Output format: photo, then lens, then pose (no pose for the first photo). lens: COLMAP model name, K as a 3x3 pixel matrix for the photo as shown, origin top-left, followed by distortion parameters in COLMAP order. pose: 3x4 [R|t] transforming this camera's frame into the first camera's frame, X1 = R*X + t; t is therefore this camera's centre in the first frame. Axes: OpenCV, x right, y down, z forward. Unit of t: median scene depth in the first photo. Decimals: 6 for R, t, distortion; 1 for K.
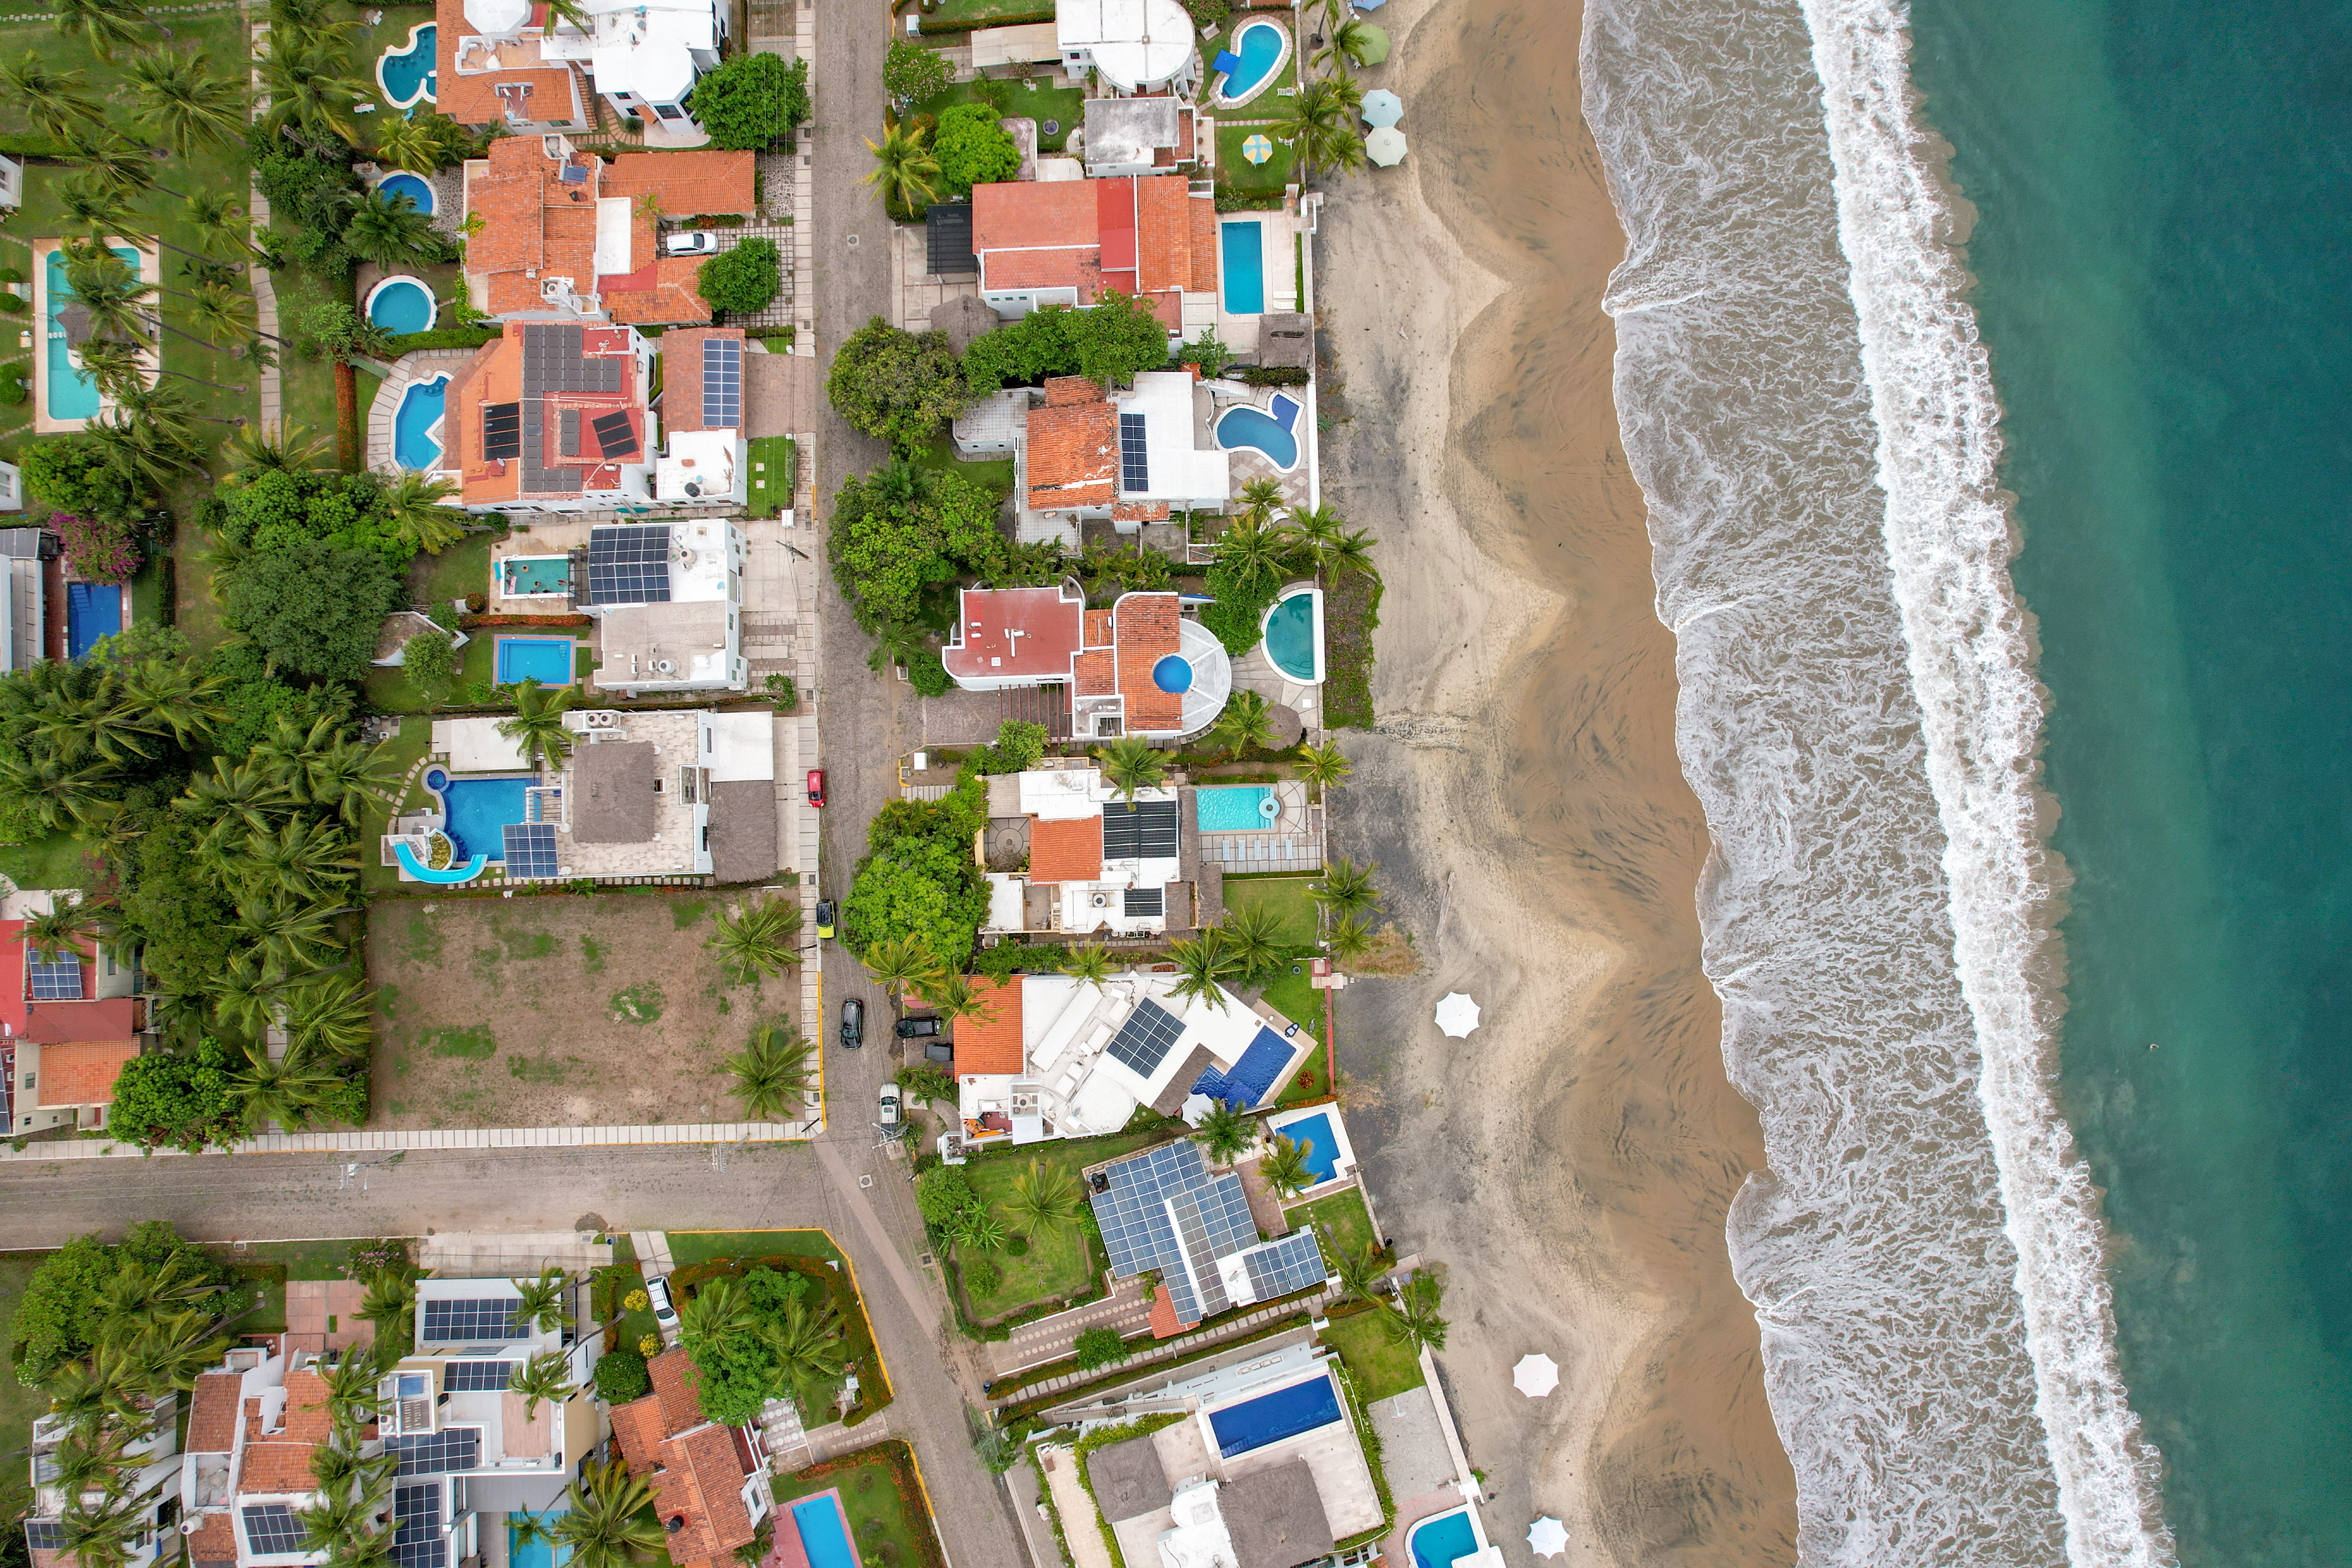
lens RADIAL K [[1502.8, 0, 1187.0], [0, 1502.8, 774.2], [0, 0, 1]] dist [-0.077545, 0.069409]
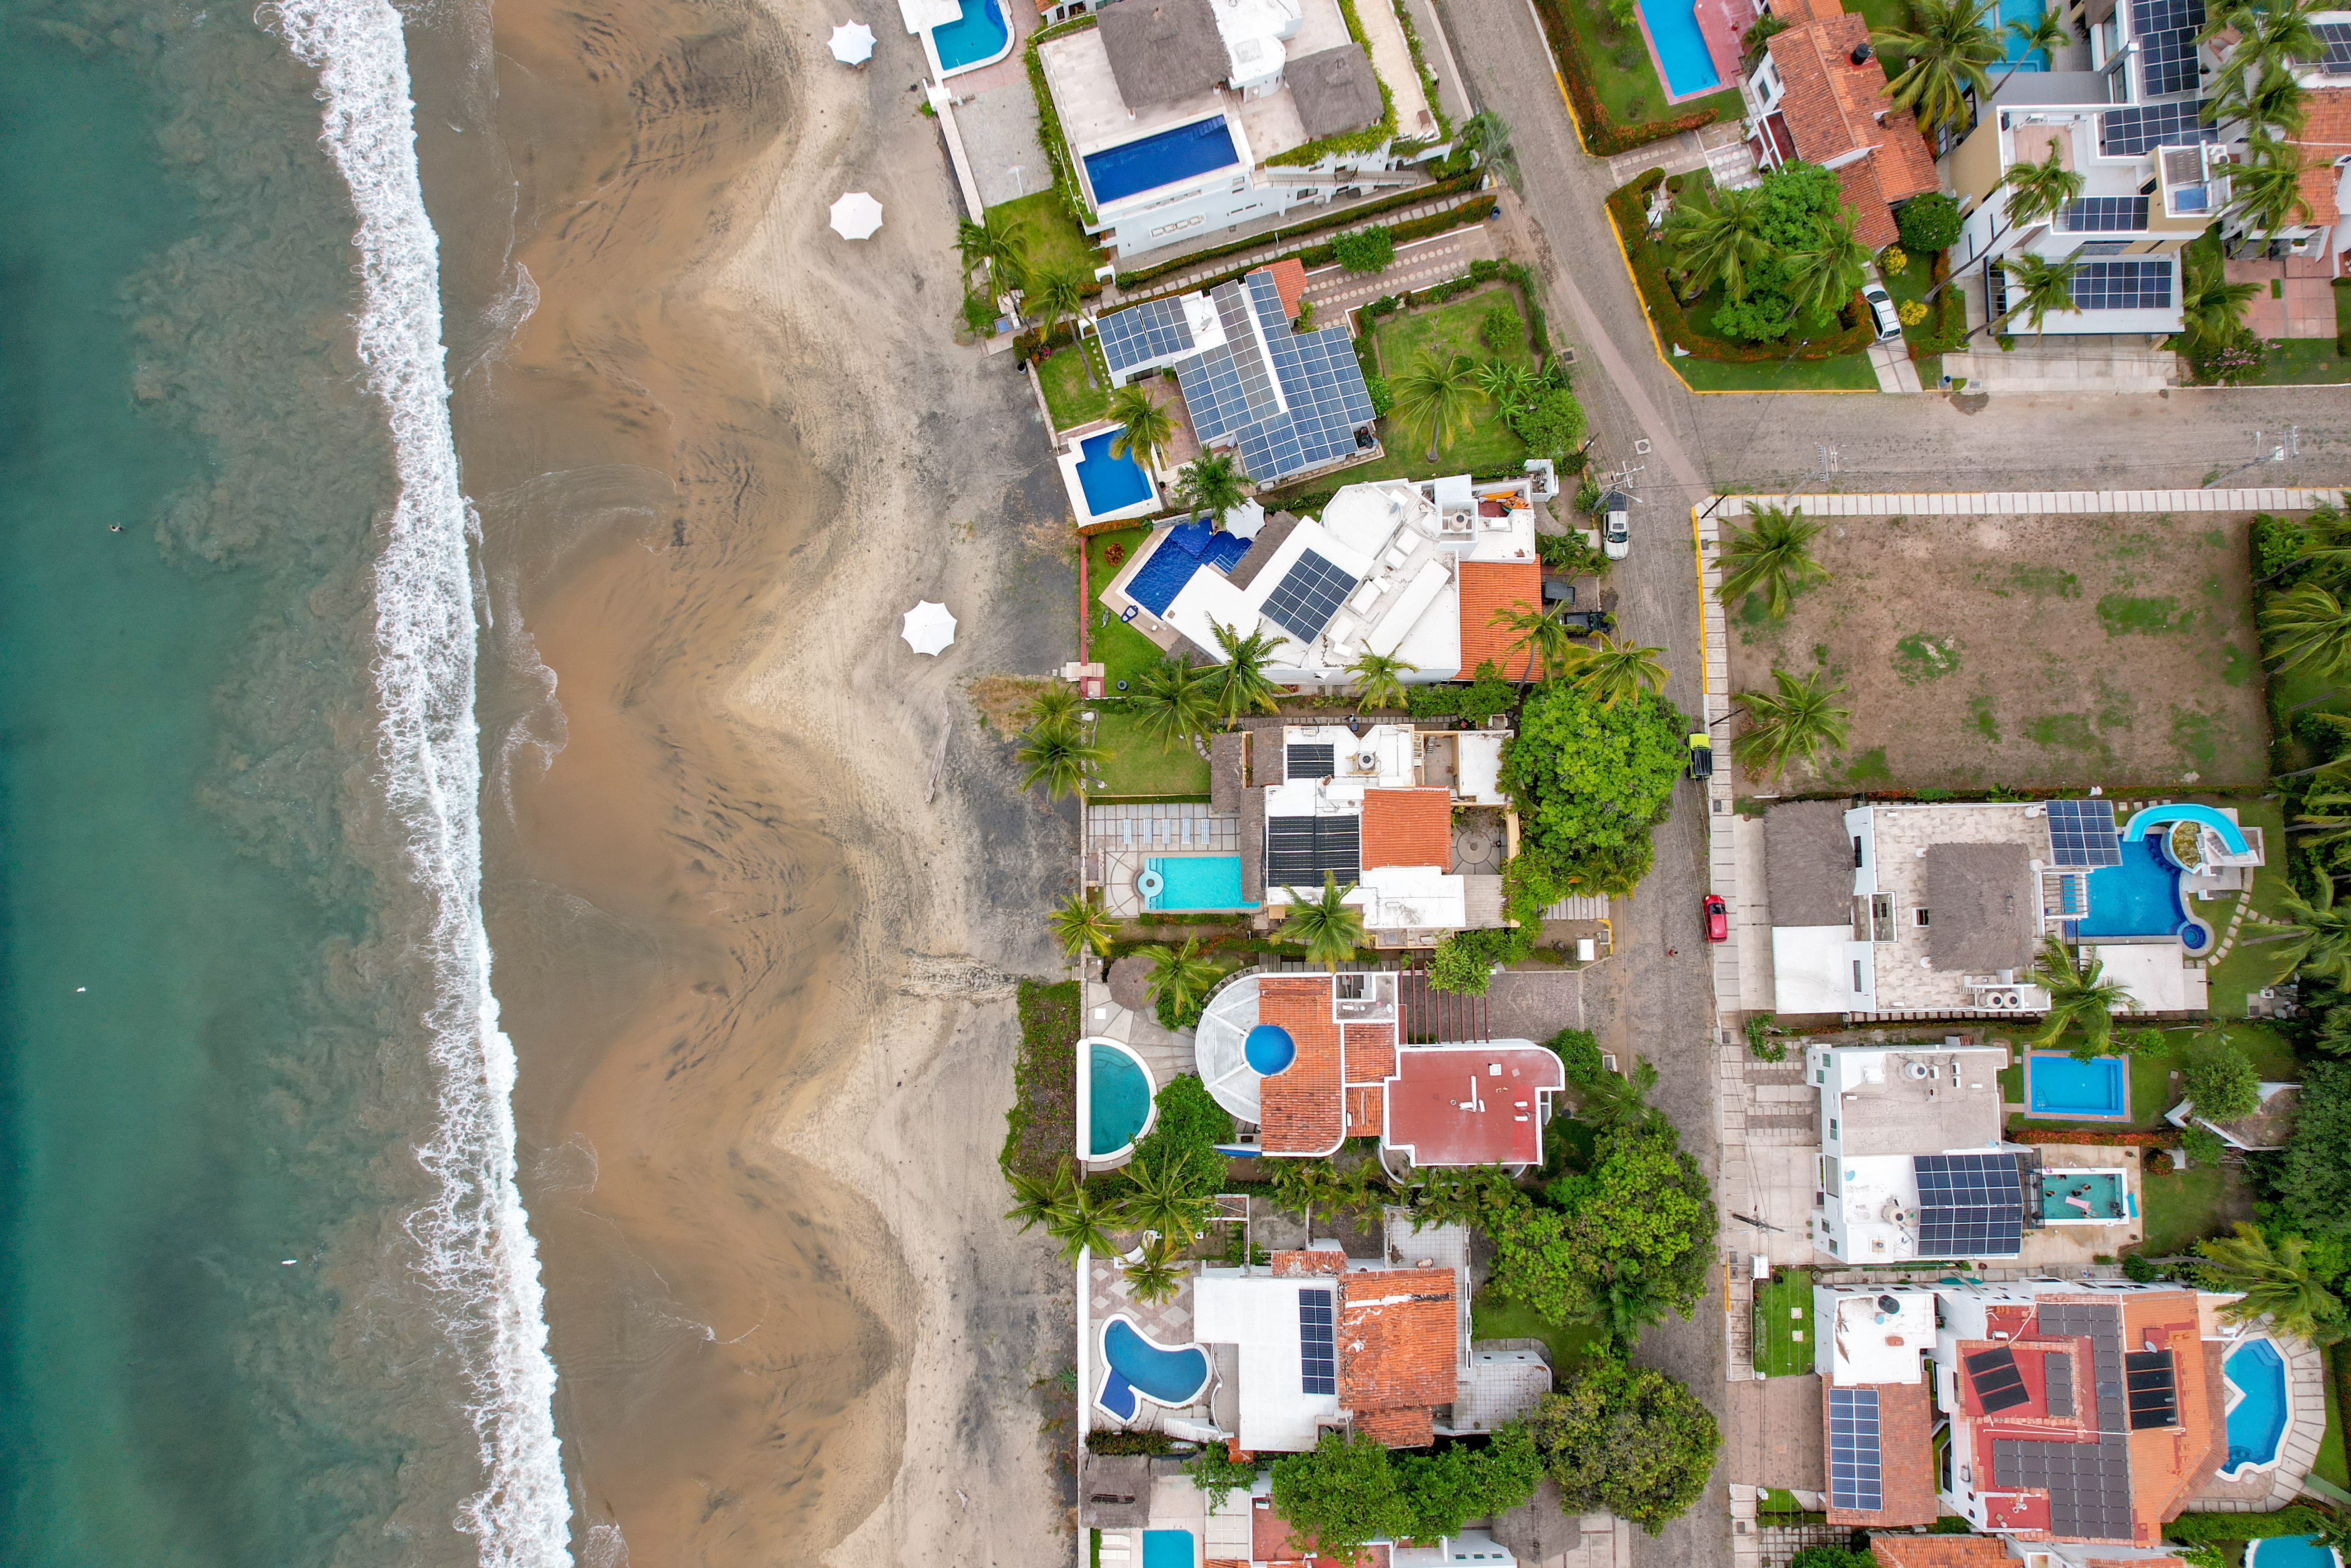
lens RADIAL K [[1501.3, 0, 1193.2], [0, 1501.3, 841.3], [0, 0, 1]] dist [-0.080244, 0.069558]
pose [[-0.999601, -0.015517, 0.023621, 0.013753], [0.018886, -0.988534, 0.149813, -0.076452], [0.021026, 0.150200, 0.988432, 0.206309]]
